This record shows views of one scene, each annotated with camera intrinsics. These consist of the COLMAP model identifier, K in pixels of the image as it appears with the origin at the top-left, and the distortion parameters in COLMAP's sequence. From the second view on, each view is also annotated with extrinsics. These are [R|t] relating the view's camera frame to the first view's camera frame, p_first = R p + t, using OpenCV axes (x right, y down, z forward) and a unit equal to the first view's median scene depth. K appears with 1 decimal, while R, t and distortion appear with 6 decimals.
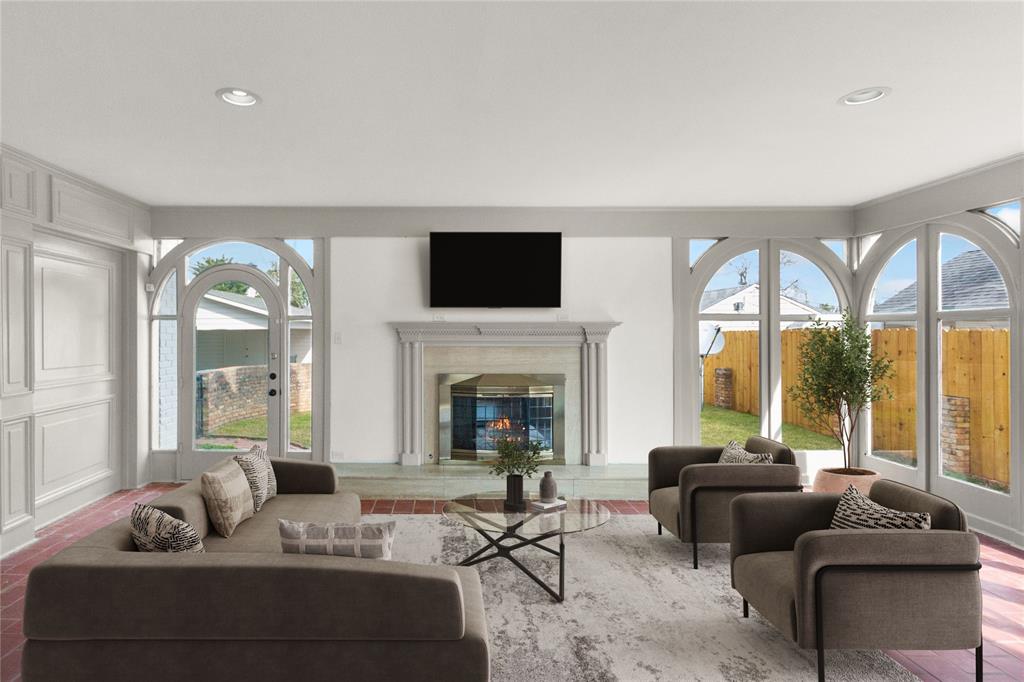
lens RADIAL K [[491.2, 0, 509.8], [0, 491.2, 335.5], [0, 0, 1]] dist [-0.003152, -0.000123]
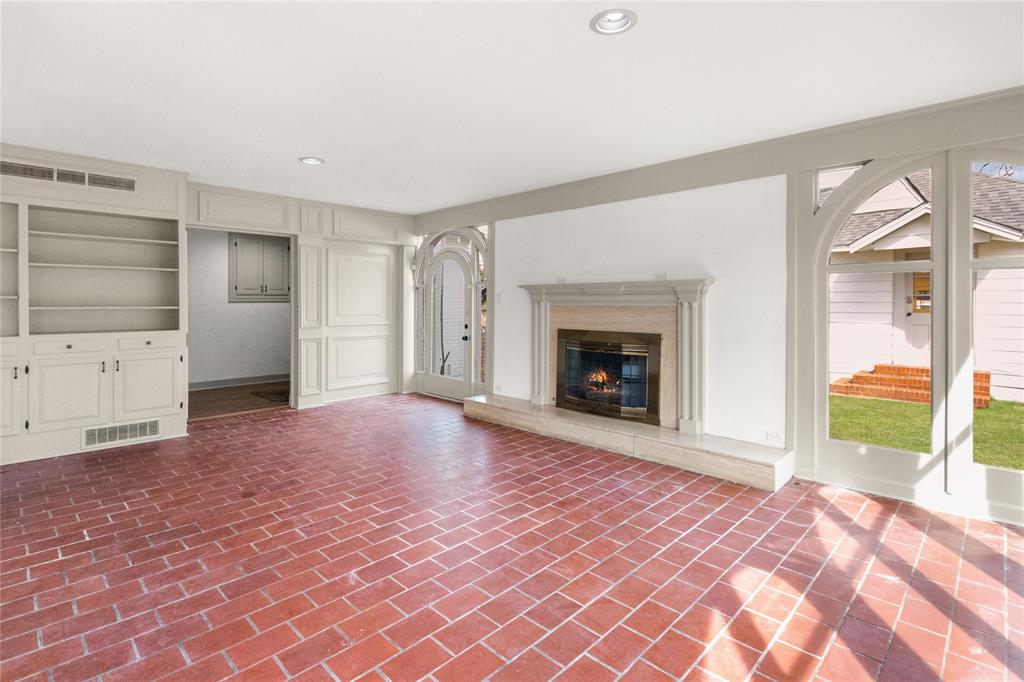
lens RADIAL K [[496.4, 0, 520.3], [0, 496.4, 305.3], [0, 0, 1]] dist [0.011166, -0.001115]
pose [[0.723630, 0.001612, -0.690186, 0.602866], [-0.001398, 0.999999, 0.000870, 0.021426], [0.690187, 0.000336, 0.723631, 0.086917]]
